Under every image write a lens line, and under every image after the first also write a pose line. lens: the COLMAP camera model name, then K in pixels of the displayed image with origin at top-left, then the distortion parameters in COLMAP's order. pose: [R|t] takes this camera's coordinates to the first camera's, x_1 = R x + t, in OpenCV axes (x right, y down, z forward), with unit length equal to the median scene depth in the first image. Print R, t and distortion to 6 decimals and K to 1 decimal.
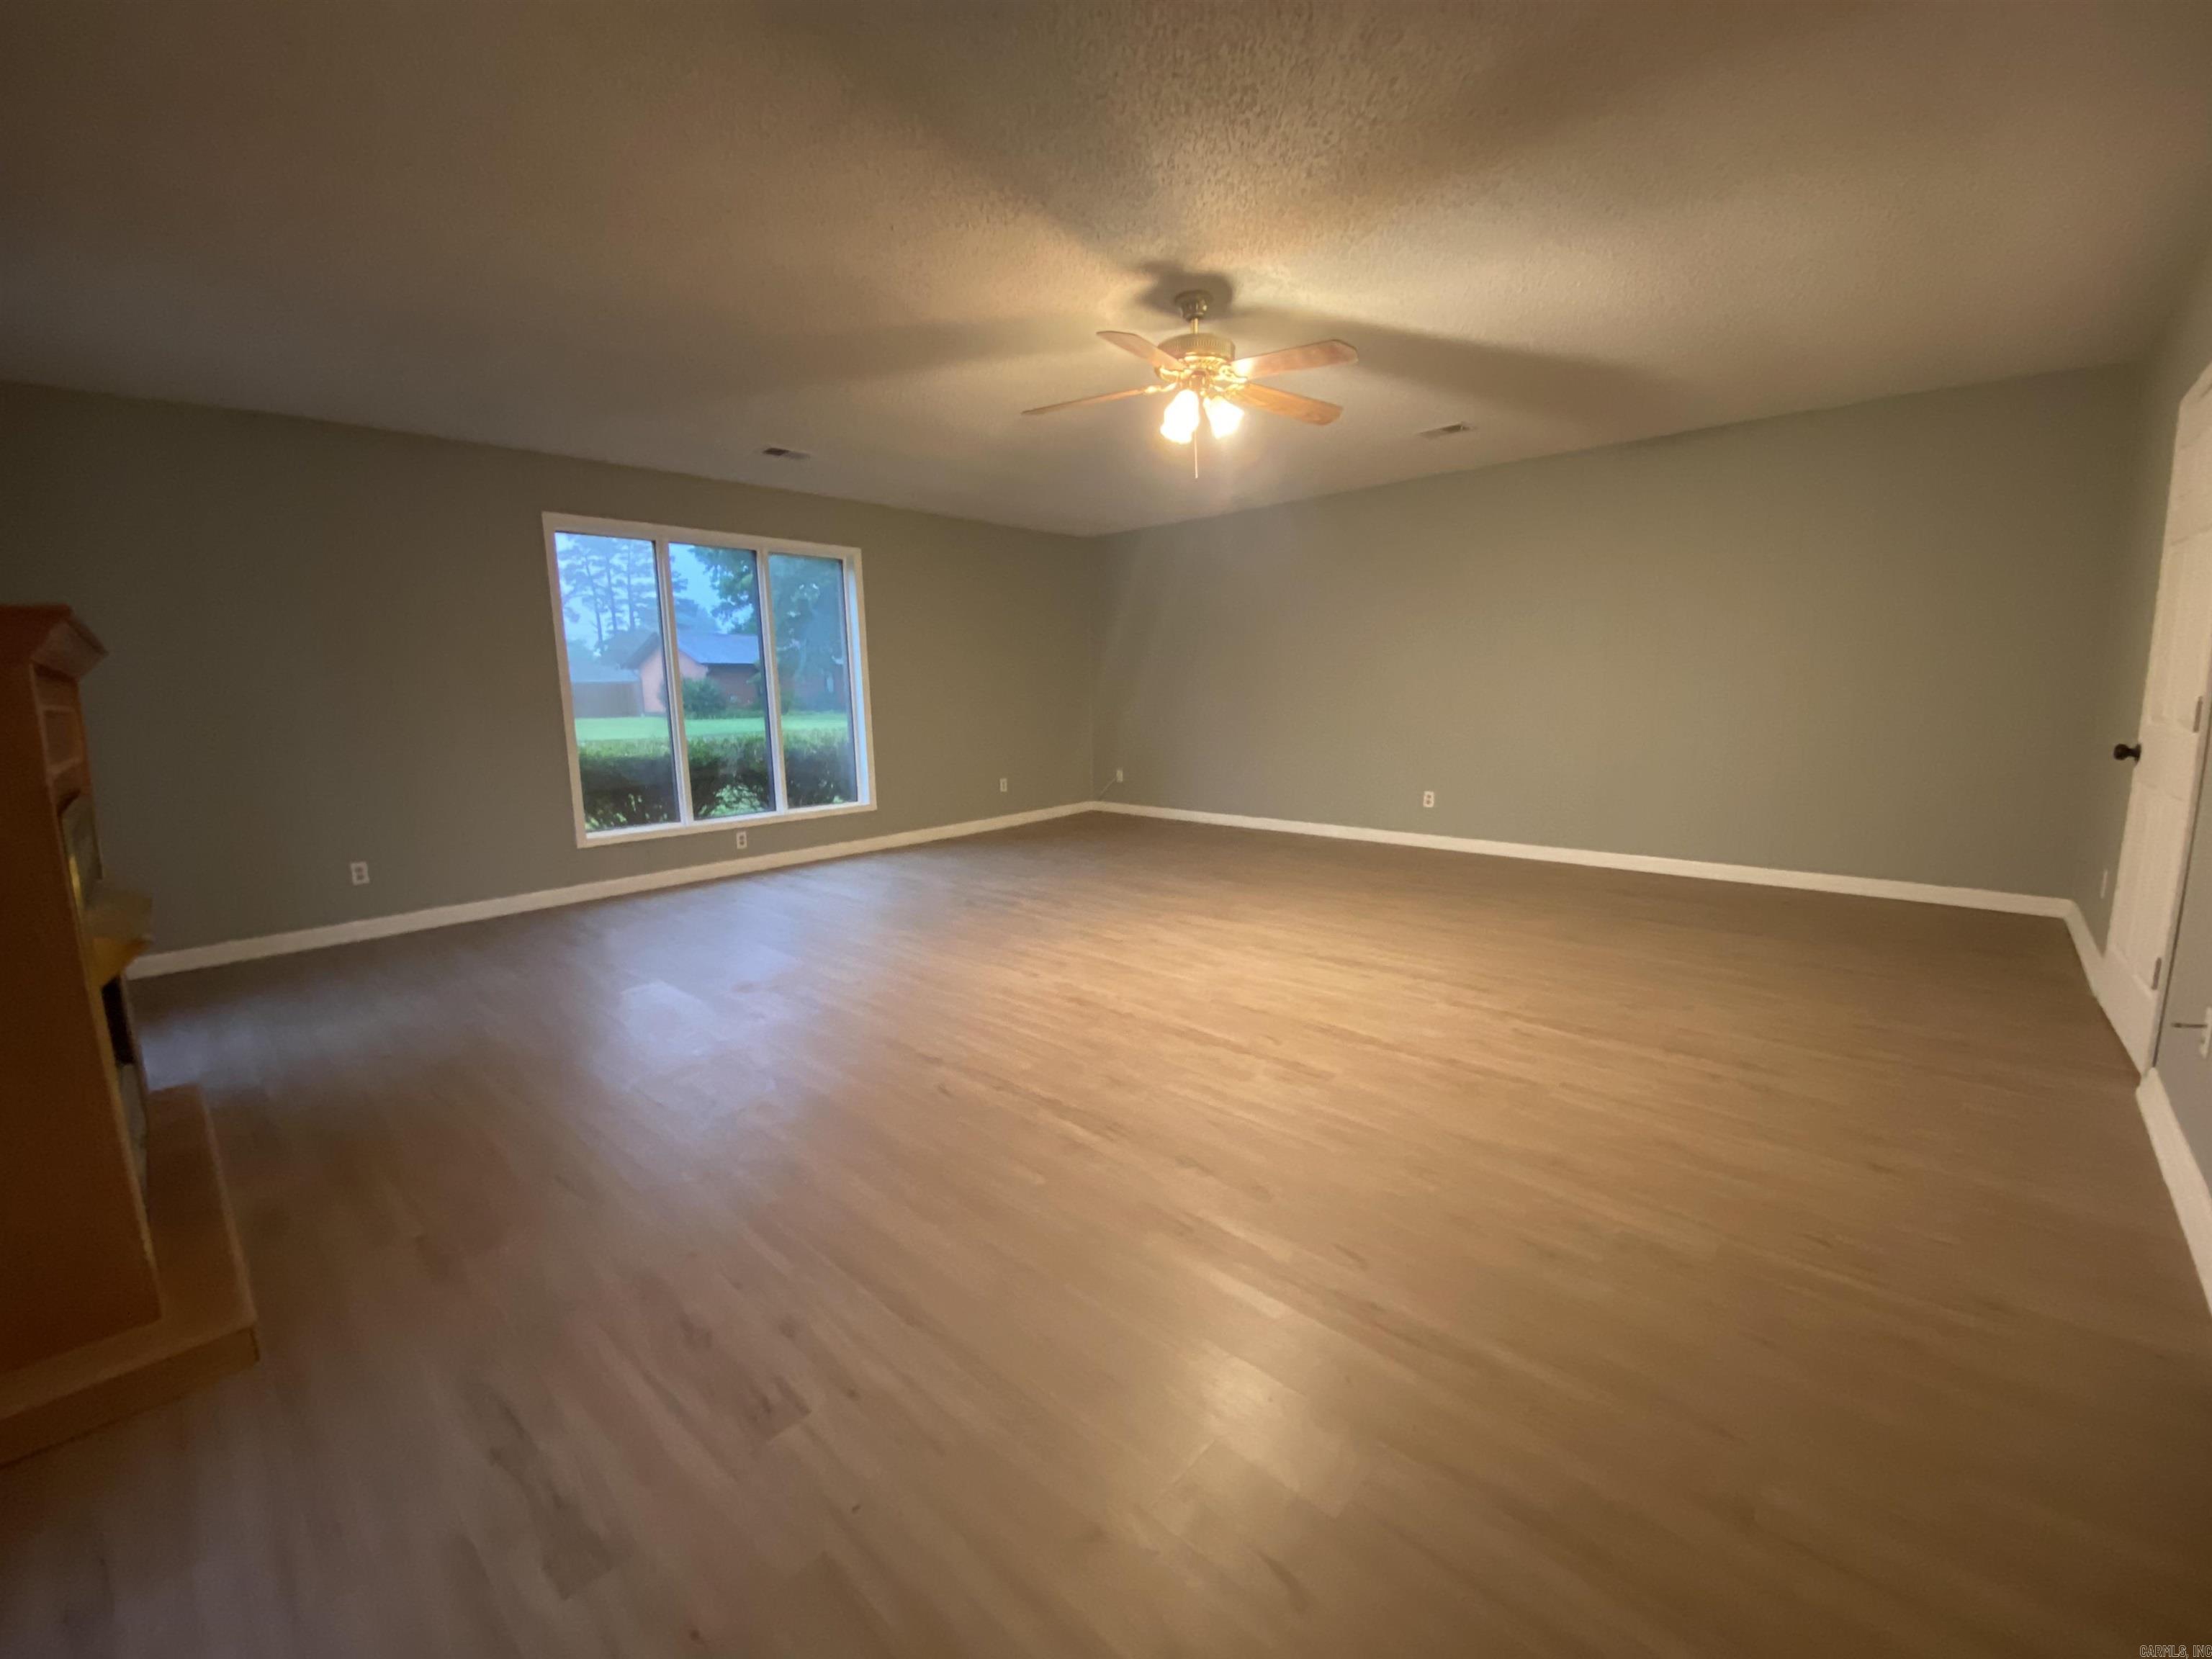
lens RADIAL K [[892.9, 0, 1100.1], [0, 892.9, 820.0], [0, 0, 1]] dist [0.031937, -0.027402]
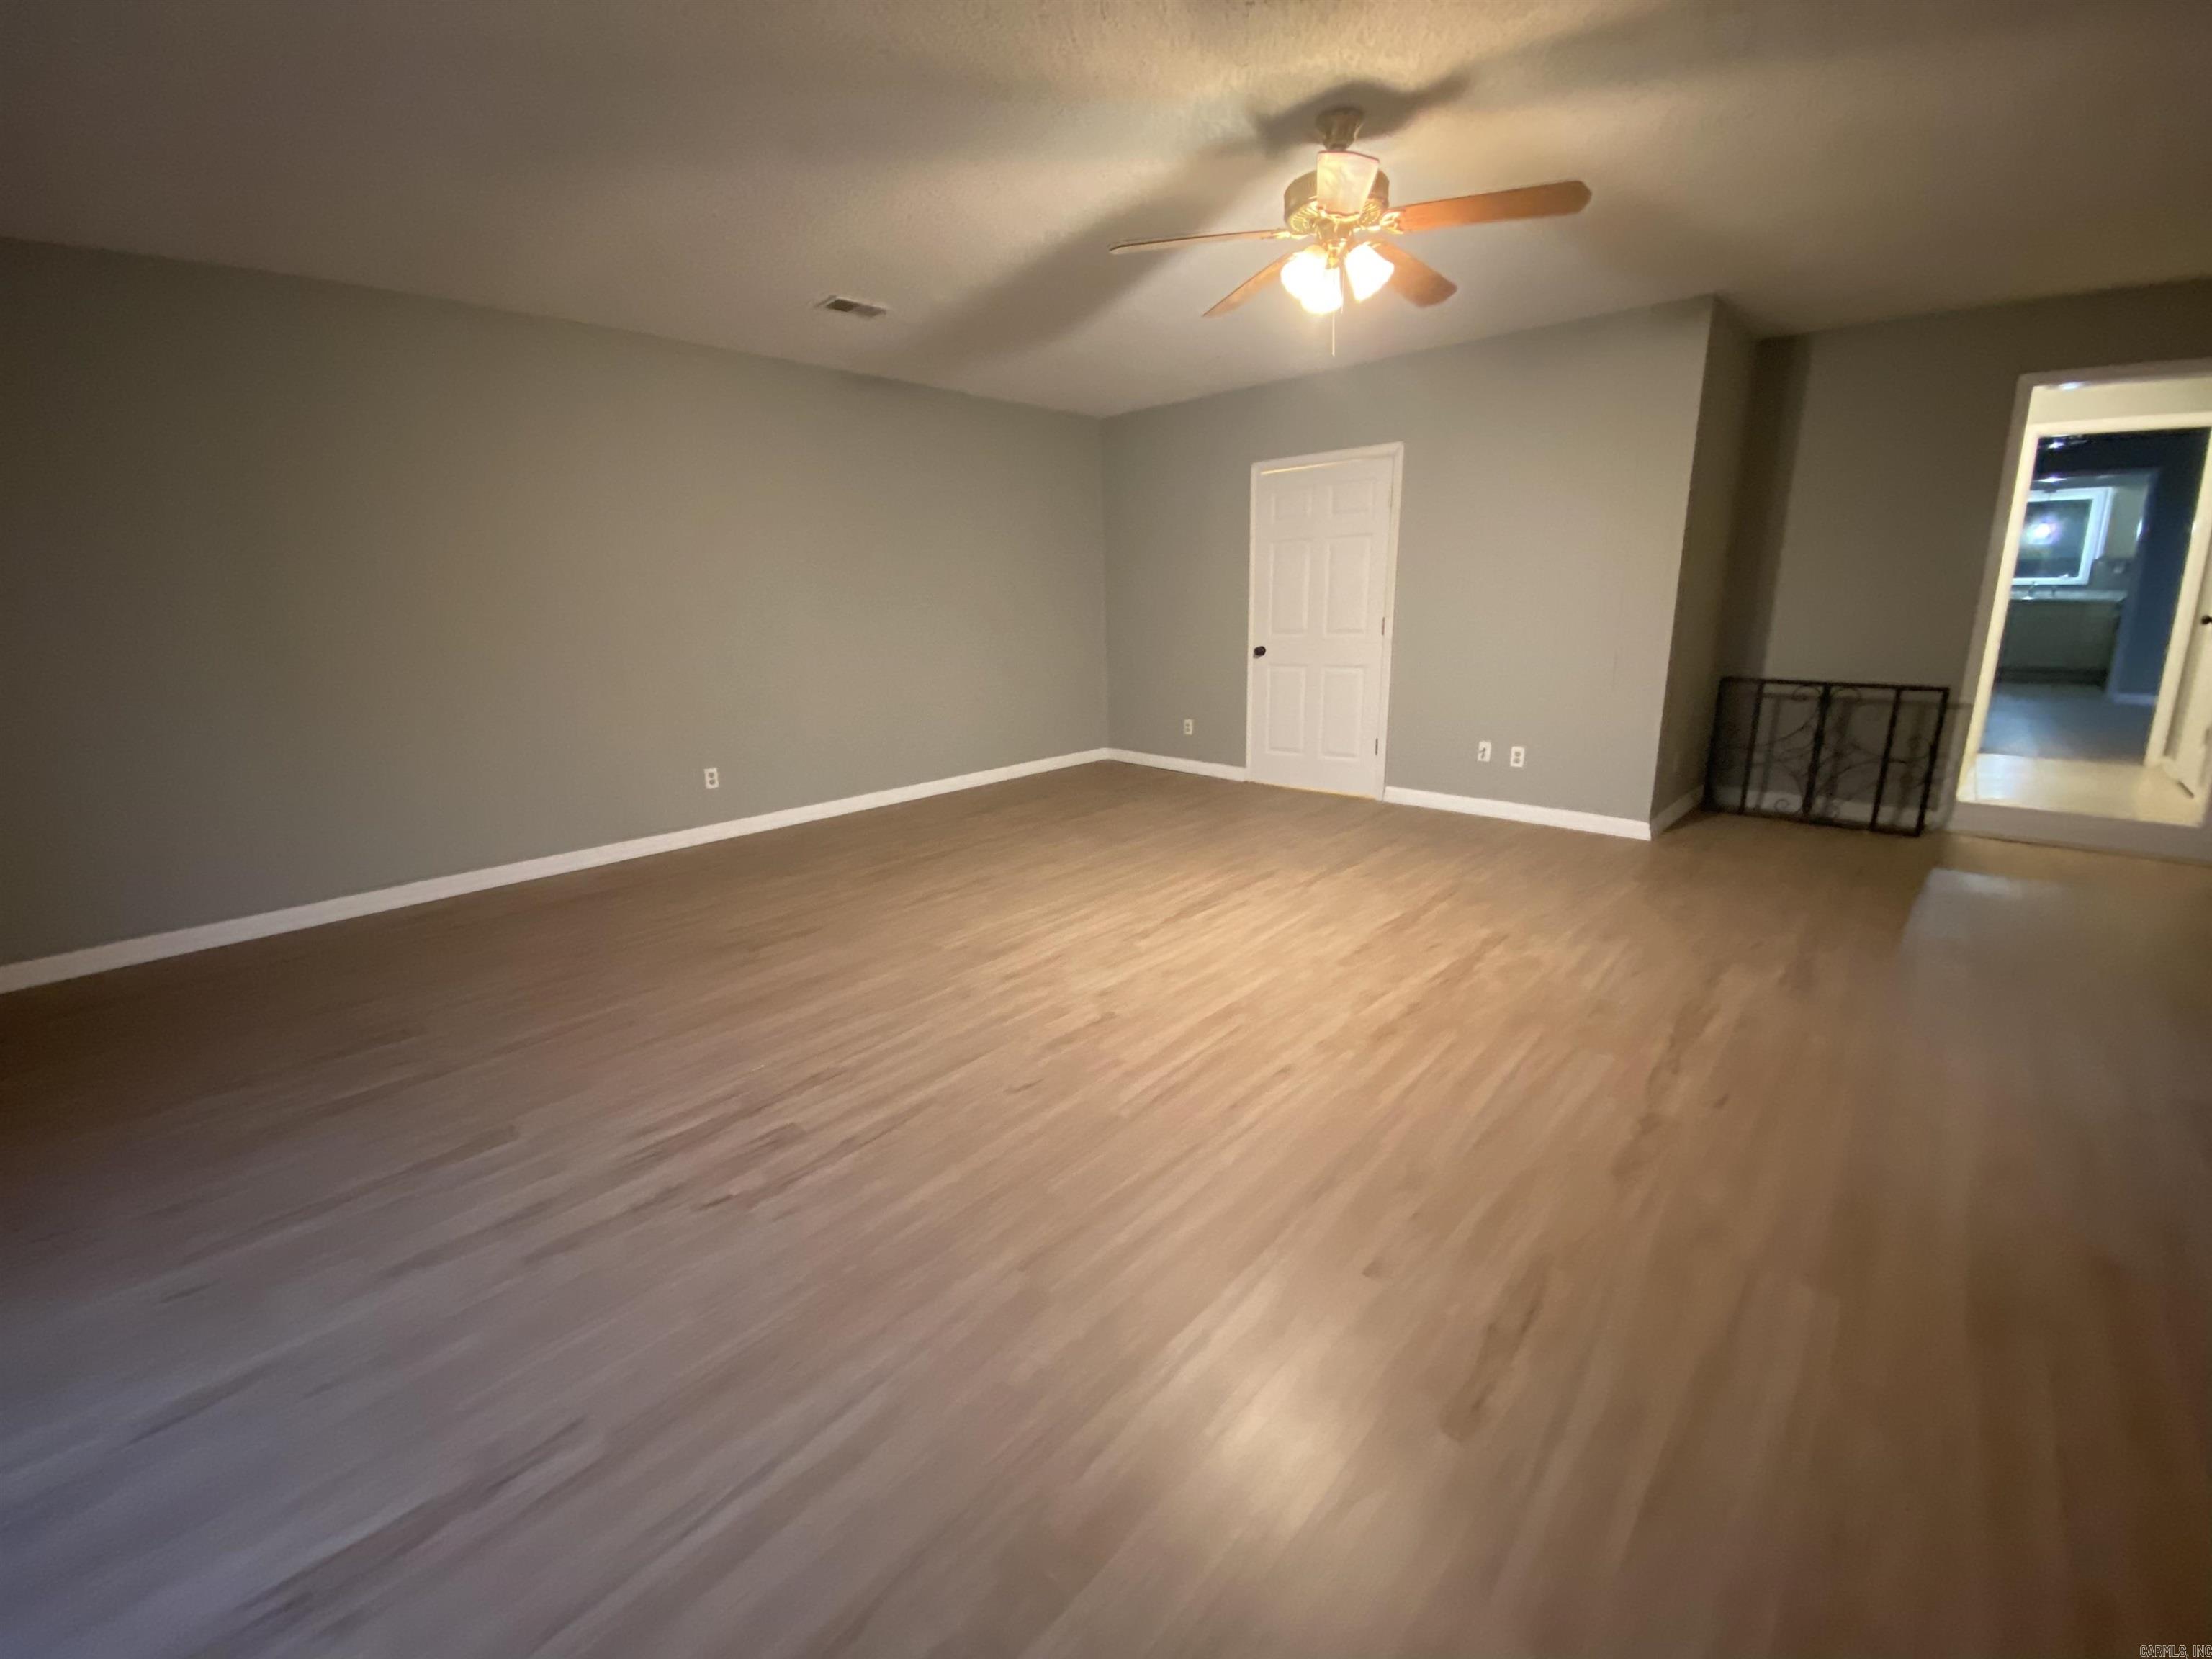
lens RADIAL K [[912.5, 0, 1115.5], [0, 912.5, 810.2], [0, 0, 1]] dist [0.000429, -0.009721]
pose [[-0.010515, -0.210927, 0.977445, -0.758187], [0.173838, 0.962229, 0.209513, -0.186130], [-0.984718, 0.172120, 0.026549, 1.208108]]
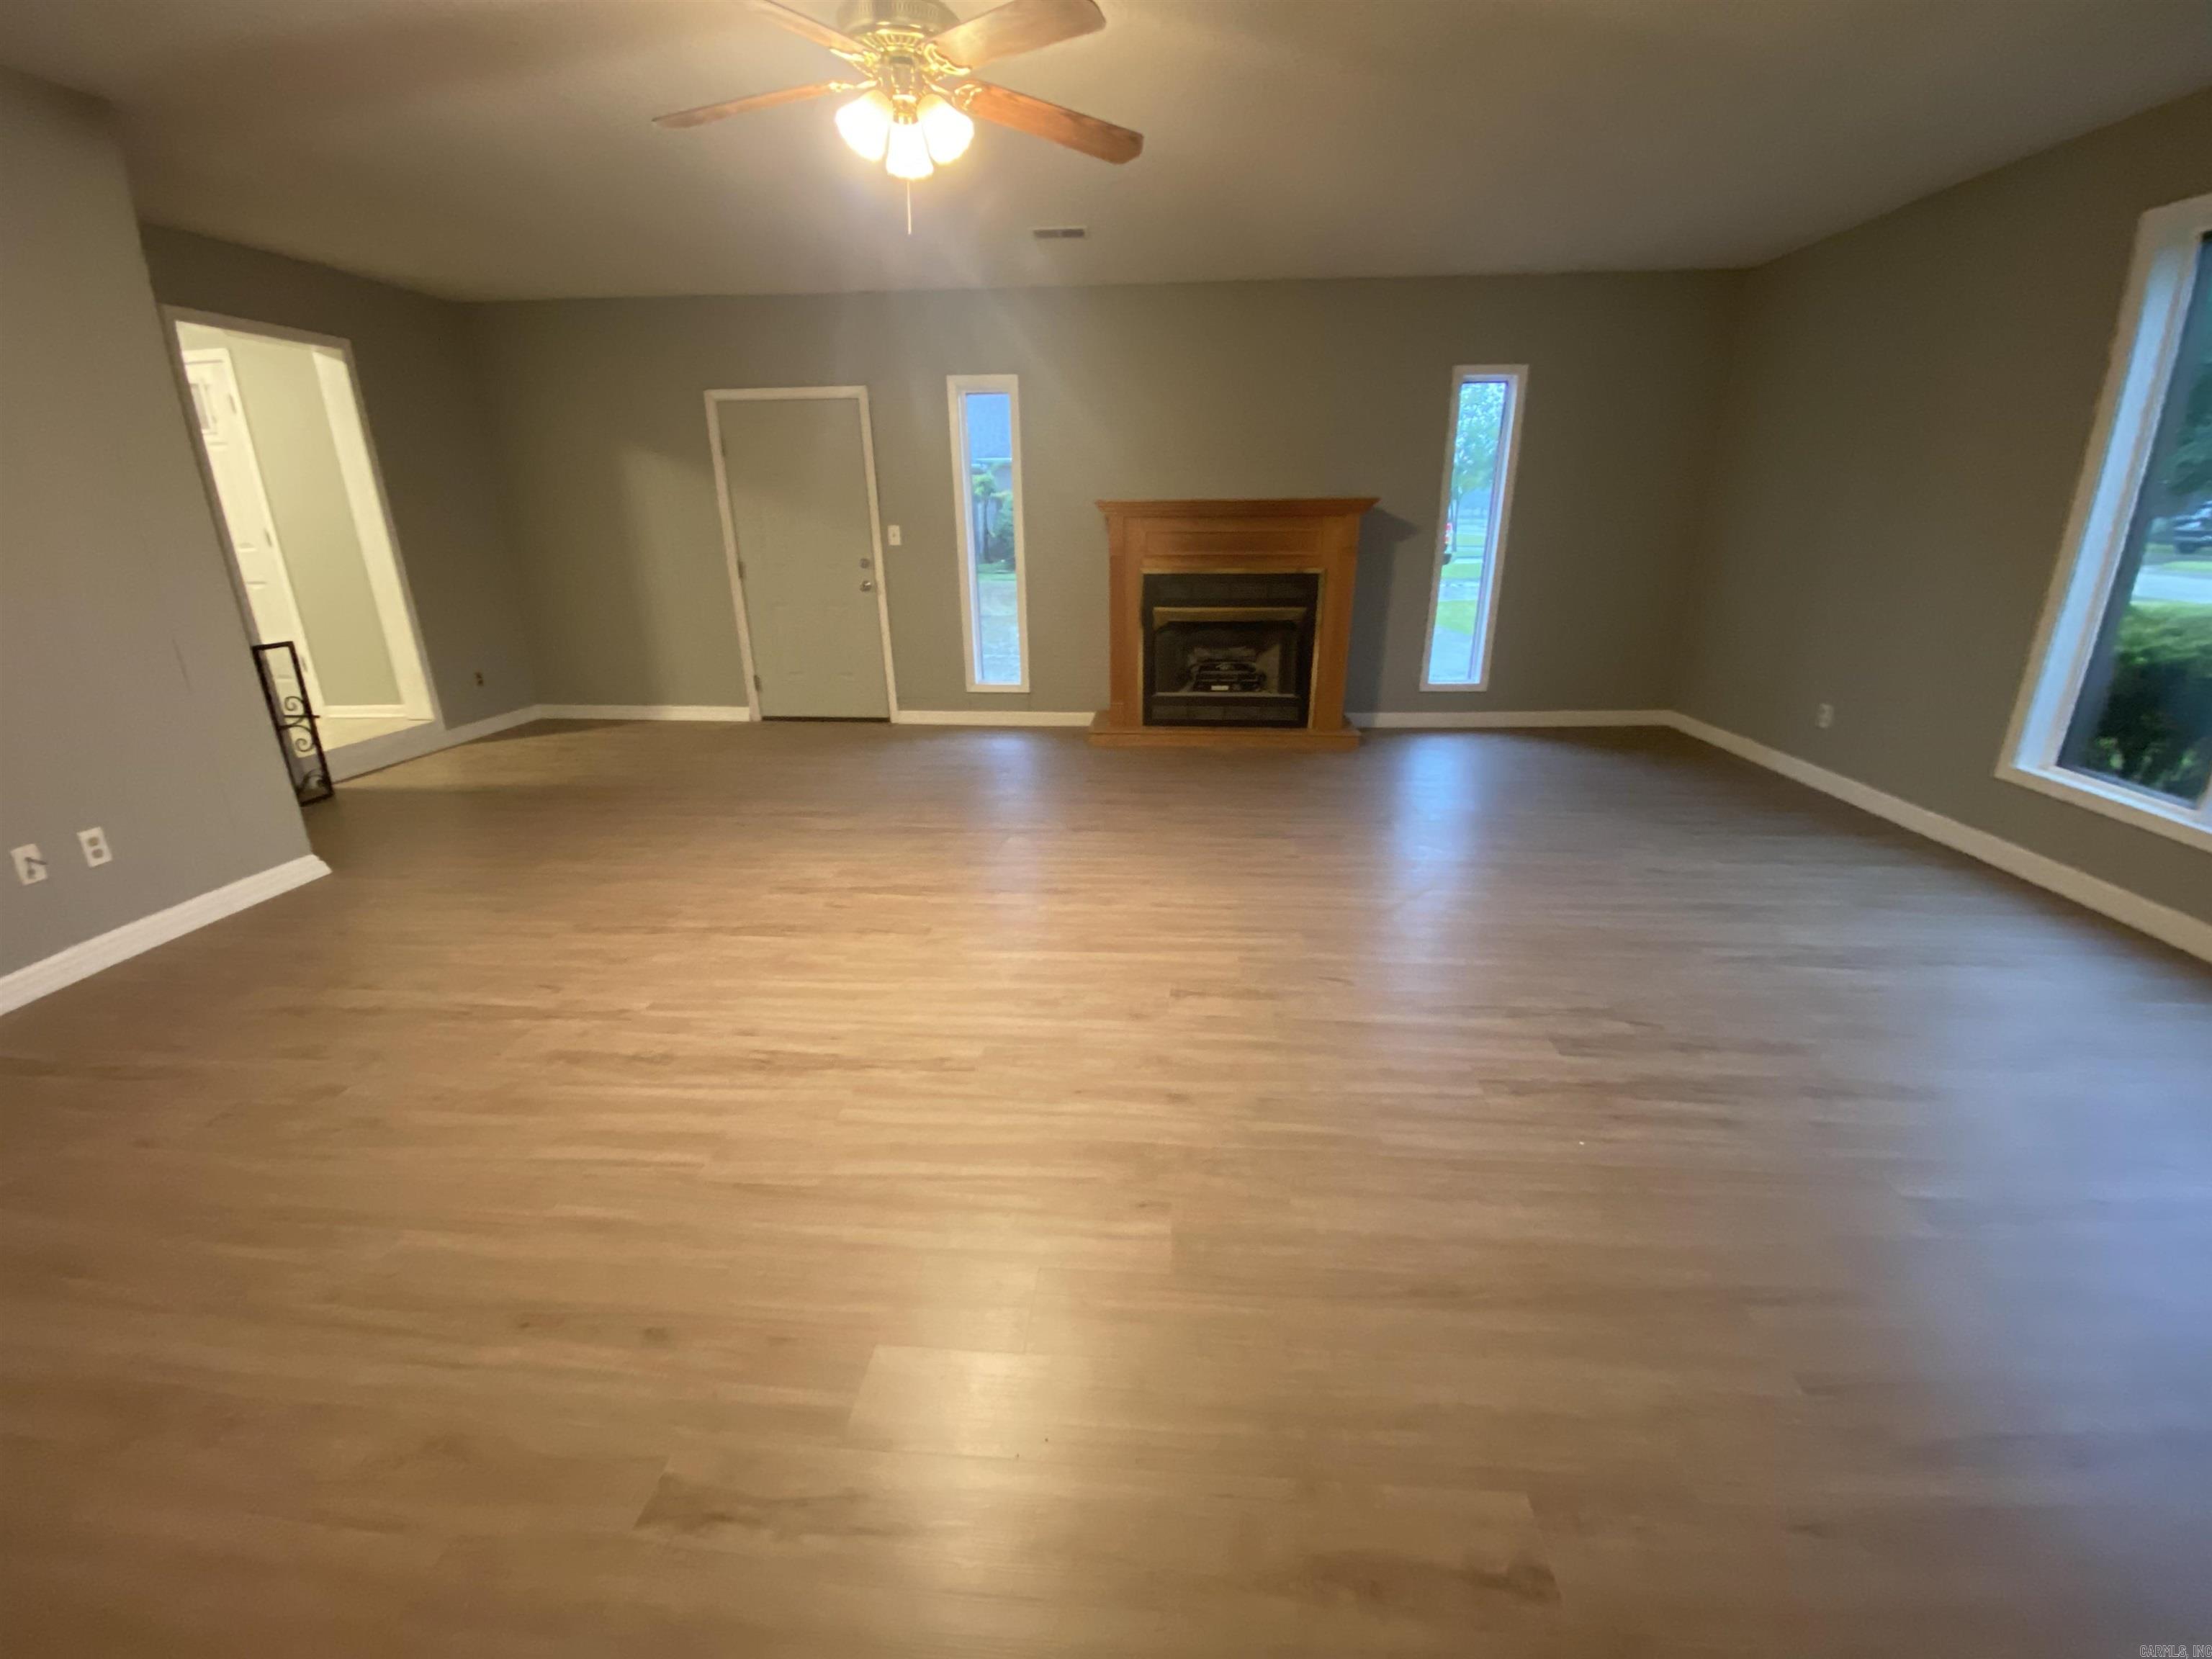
lens RADIAL K [[892.9, 0, 1100.1], [0, 892.9, 820.0], [0, 0, 1]] dist [0.031937, -0.027402]
pose [[-0.781377, 0.223221, -0.582772, 0.482483], [-0.073428, 0.894468, 0.441062, -0.283436], [0.619725, 0.387427, -0.682526, 1.683530]]
